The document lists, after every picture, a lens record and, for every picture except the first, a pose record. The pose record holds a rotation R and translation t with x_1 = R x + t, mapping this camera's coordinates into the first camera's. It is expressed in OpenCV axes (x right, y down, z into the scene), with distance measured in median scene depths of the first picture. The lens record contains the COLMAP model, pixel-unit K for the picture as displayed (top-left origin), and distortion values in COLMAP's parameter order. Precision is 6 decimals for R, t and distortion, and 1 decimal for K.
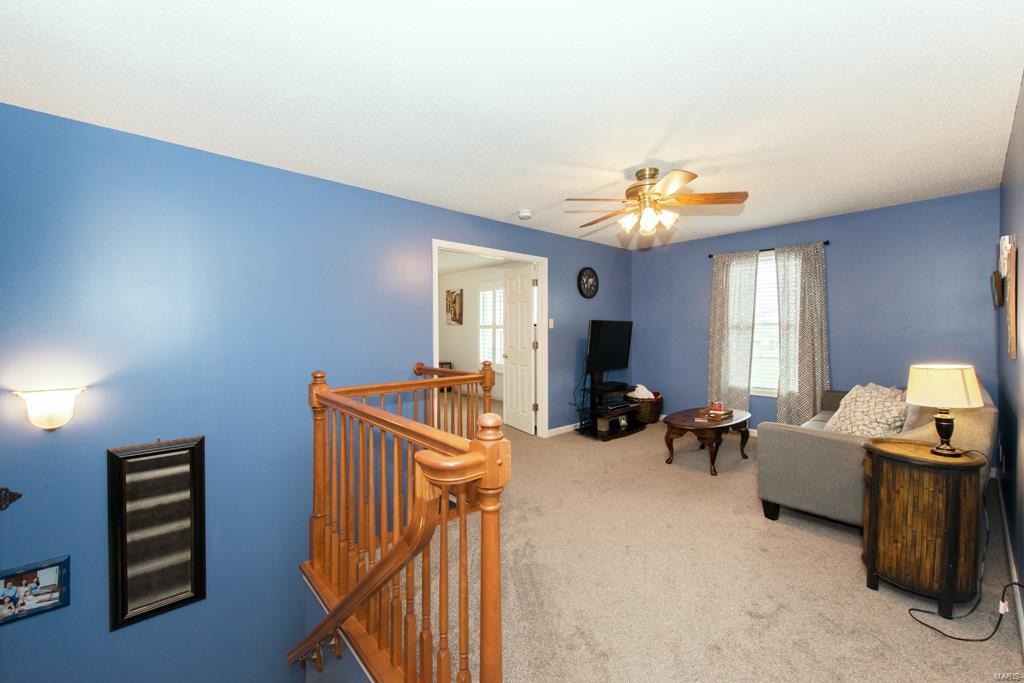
lens RADIAL K [[411.0, 0, 517.9], [0, 411.0, 340.7], [0, 0, 1]] dist [0.014626, -0.000077]
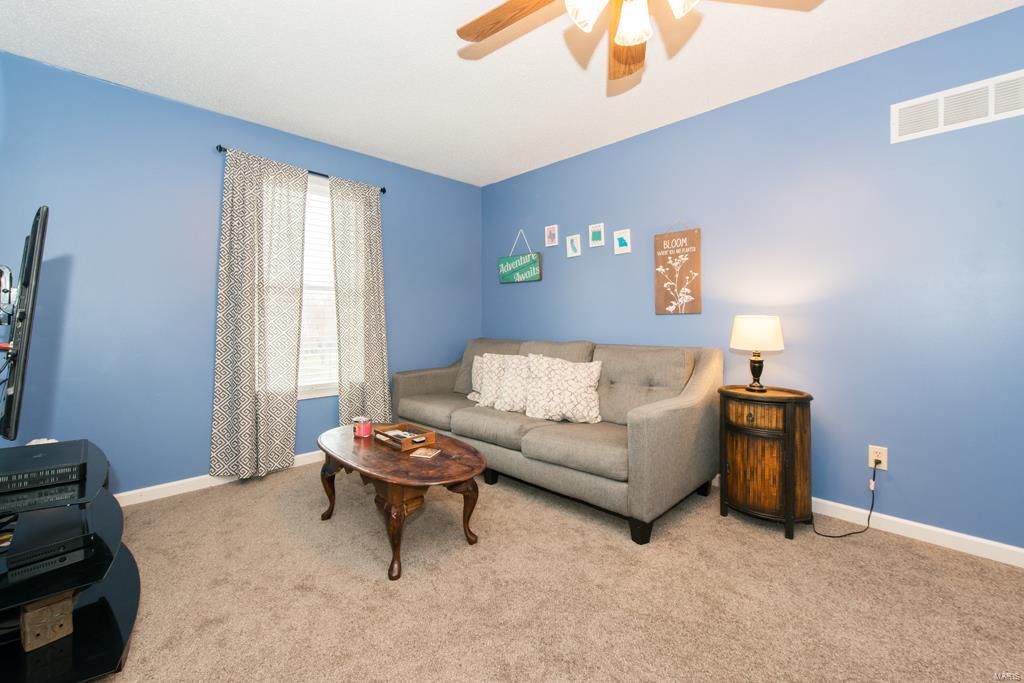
lens RADIAL K [[411.0, 0, 517.9], [0, 411.0, 340.7], [0, 0, 1]] dist [0.014626, -0.000077]
pose [[0.020538, -0.054477, 0.998304, -0.064799], [0.033279, 0.997998, 0.053776, 0.020556], [-0.999235, 0.032118, 0.022310, 0.731547]]
